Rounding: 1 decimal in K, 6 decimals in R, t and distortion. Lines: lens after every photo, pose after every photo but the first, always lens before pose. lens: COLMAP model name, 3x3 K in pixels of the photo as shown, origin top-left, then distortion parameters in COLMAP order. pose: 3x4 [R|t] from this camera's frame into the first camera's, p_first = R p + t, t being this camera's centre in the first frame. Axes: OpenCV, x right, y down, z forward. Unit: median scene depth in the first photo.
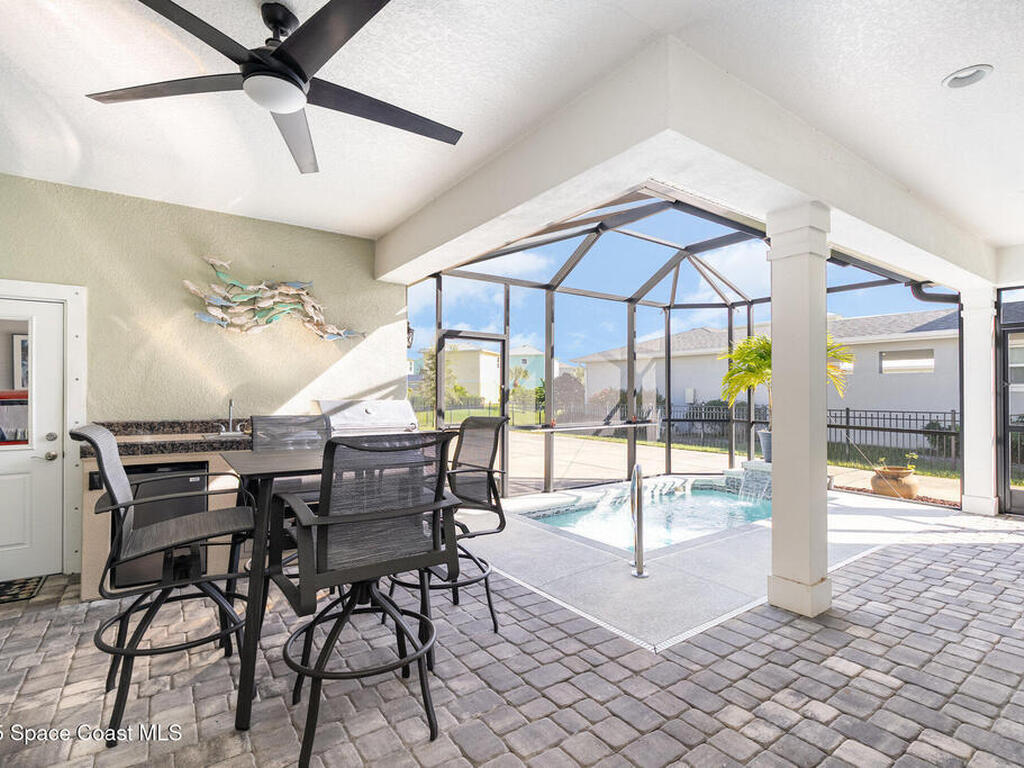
lens RADIAL K [[512.1, 0, 512.0], [0, 512.1, 384.0], [0, 0, 1]] dist [0.002087, 0.000104]
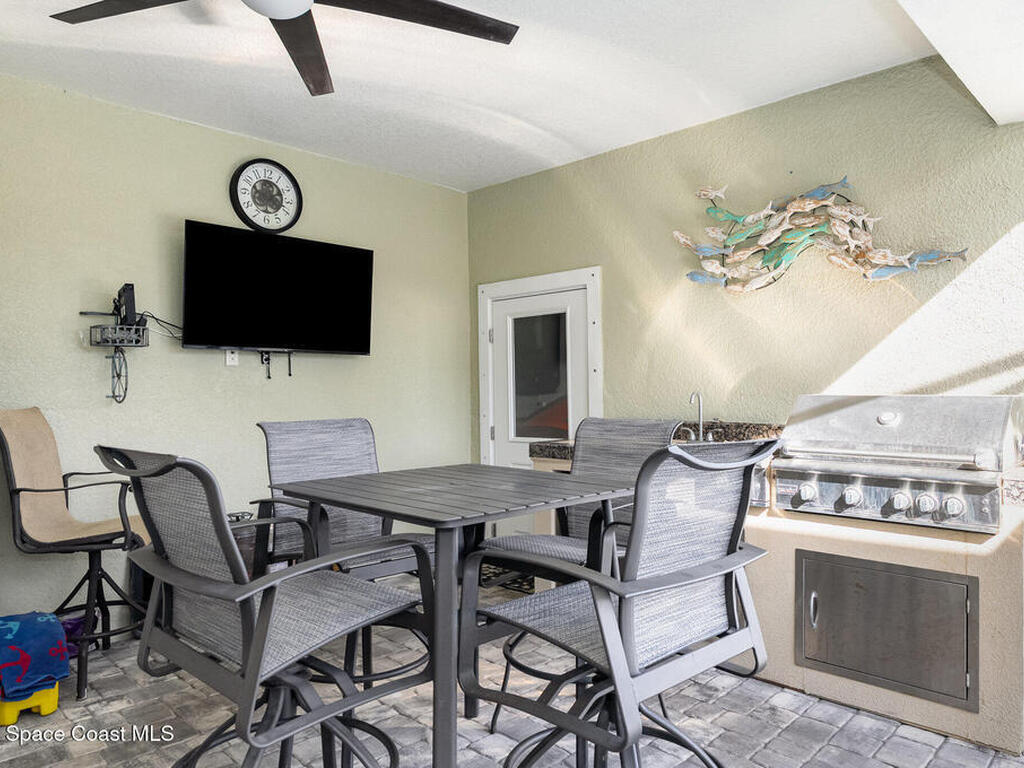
lens RADIAL K [[697.7, 0, 512.0], [0, 697.7, 384.0], [0, 0, 1]] dist [-0.005589, -0.001317]
pose [[0.186424, -0.009745, -0.982421, 0.294115], [0.028239, 0.999591, -0.004556, 0.014360], [0.982063, -0.026893, 0.186623, 0.554612]]
